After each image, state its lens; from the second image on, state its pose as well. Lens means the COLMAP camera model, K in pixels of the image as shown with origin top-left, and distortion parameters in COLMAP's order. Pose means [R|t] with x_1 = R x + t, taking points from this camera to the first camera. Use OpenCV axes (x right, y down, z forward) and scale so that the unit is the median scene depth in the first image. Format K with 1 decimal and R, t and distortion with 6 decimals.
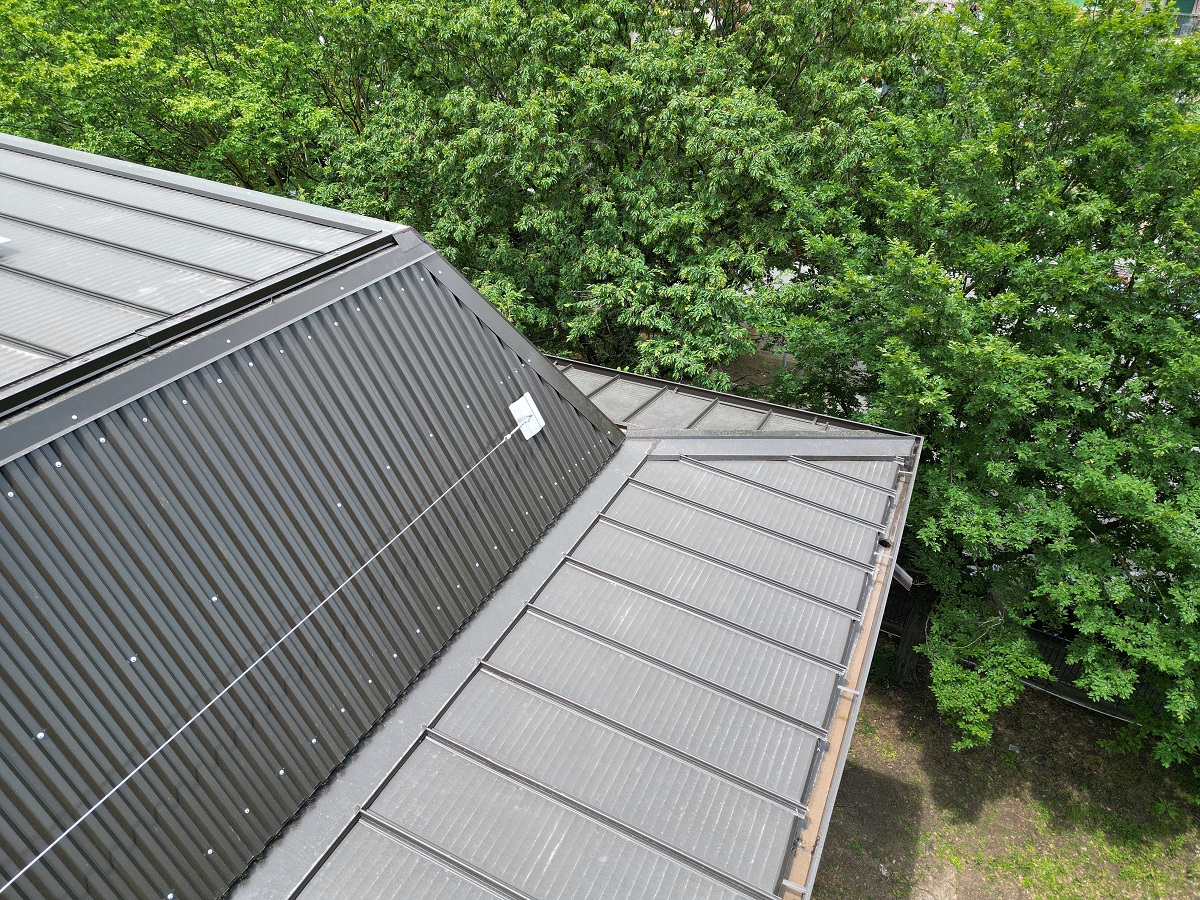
lens RADIAL K [[835.5, 0, 601.5], [0, 835.5, 454.3], [0, 0, 1]] dist [0.024615, -0.007340]
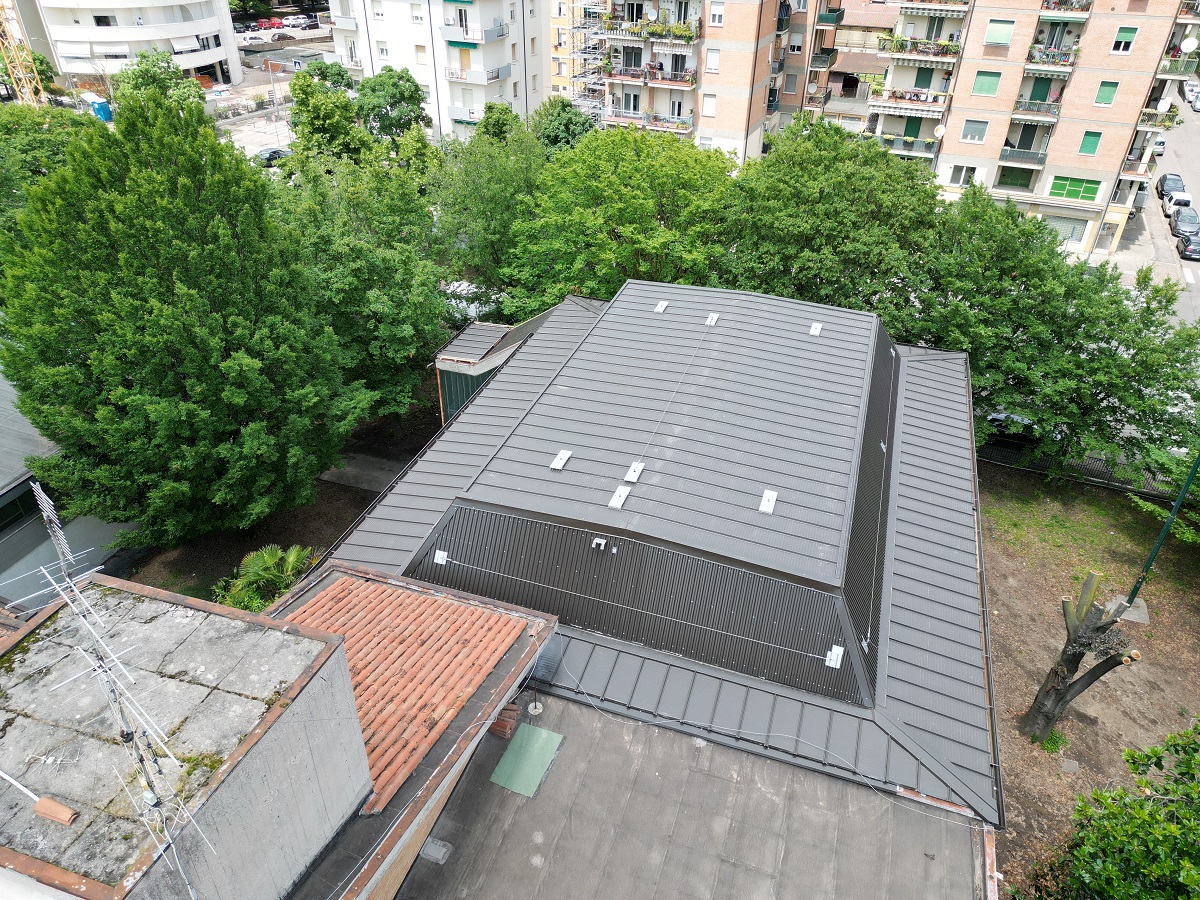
lens RADIAL K [[835.5, 0, 596.8], [0, 835.5, 445.7], [0, 0, 1]] dist [0.024615, -0.007340]
pose [[0.993558, -0.064901, 0.092897, -1.316379], [0.061258, 0.997257, 0.041547, 0.107330], [-0.095338, -0.035589, 0.994809, -2.084898]]
